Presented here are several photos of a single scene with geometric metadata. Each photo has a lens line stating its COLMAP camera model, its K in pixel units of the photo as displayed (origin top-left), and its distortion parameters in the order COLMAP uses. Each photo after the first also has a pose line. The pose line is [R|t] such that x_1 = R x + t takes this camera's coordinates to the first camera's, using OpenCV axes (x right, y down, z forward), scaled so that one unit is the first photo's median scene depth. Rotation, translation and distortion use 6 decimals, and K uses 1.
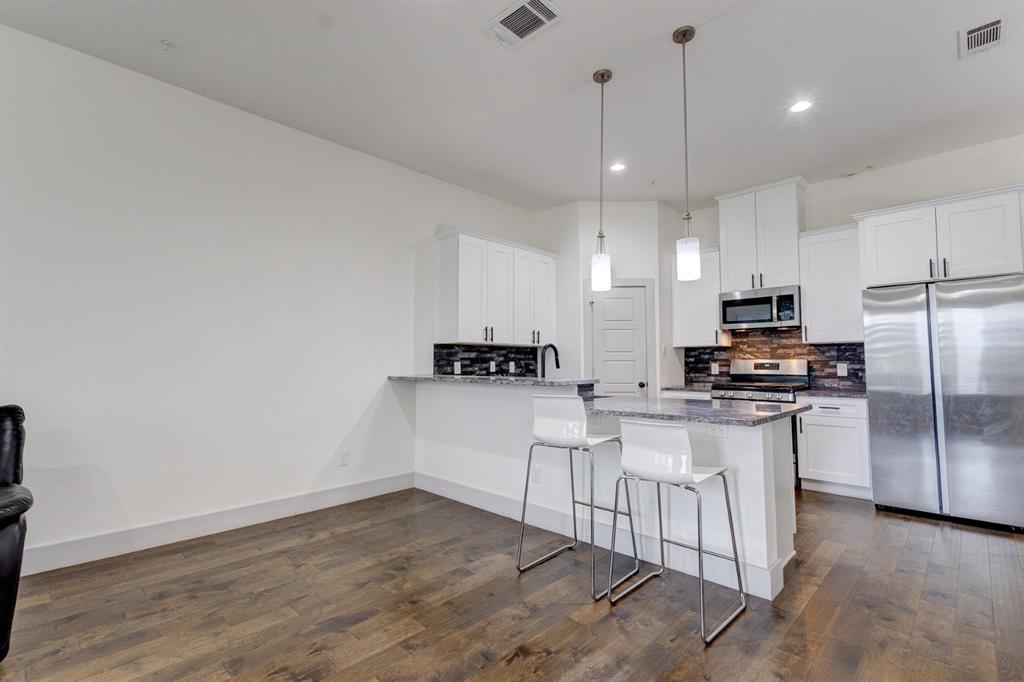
lens RADIAL K [[479.8, 0, 512.0], [0, 479.8, 341.0], [0, 0, 1]] dist [0.017596, 0.000012]
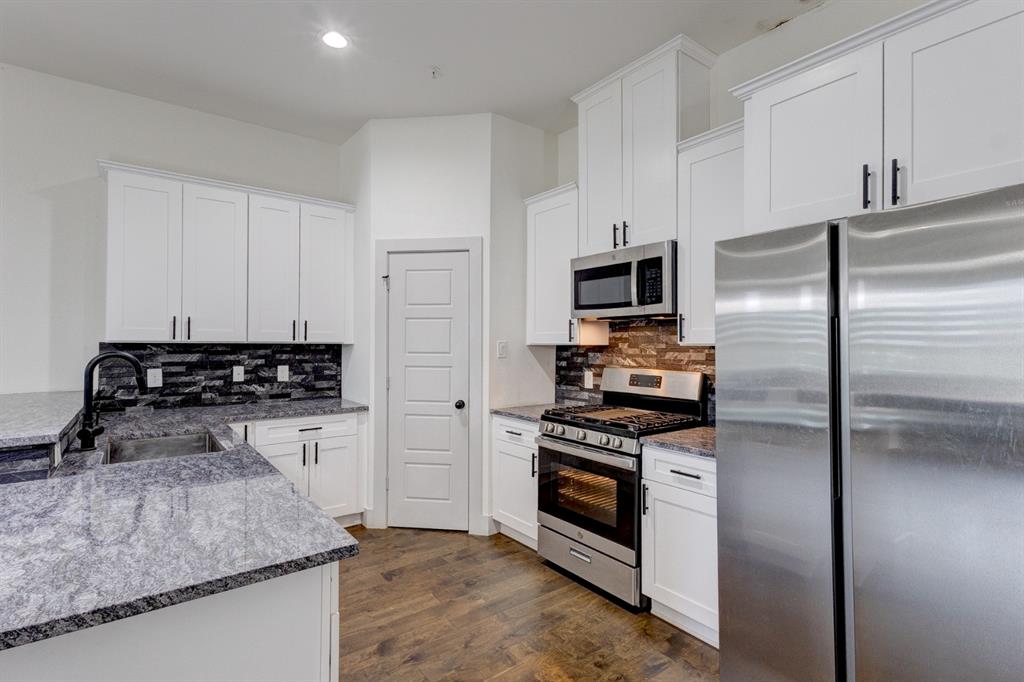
lens RADIAL K [[502.2, 0, 512.0], [0, 502.2, 341.0], [0, 0, 1]] dist [0.021276, -0.000177]
pose [[0.987388, 0.004788, -0.158250, 0.461646], [0.002039, 0.999075, 0.042952, -0.023100], [0.158309, -0.042733, 0.986464, 0.365602]]
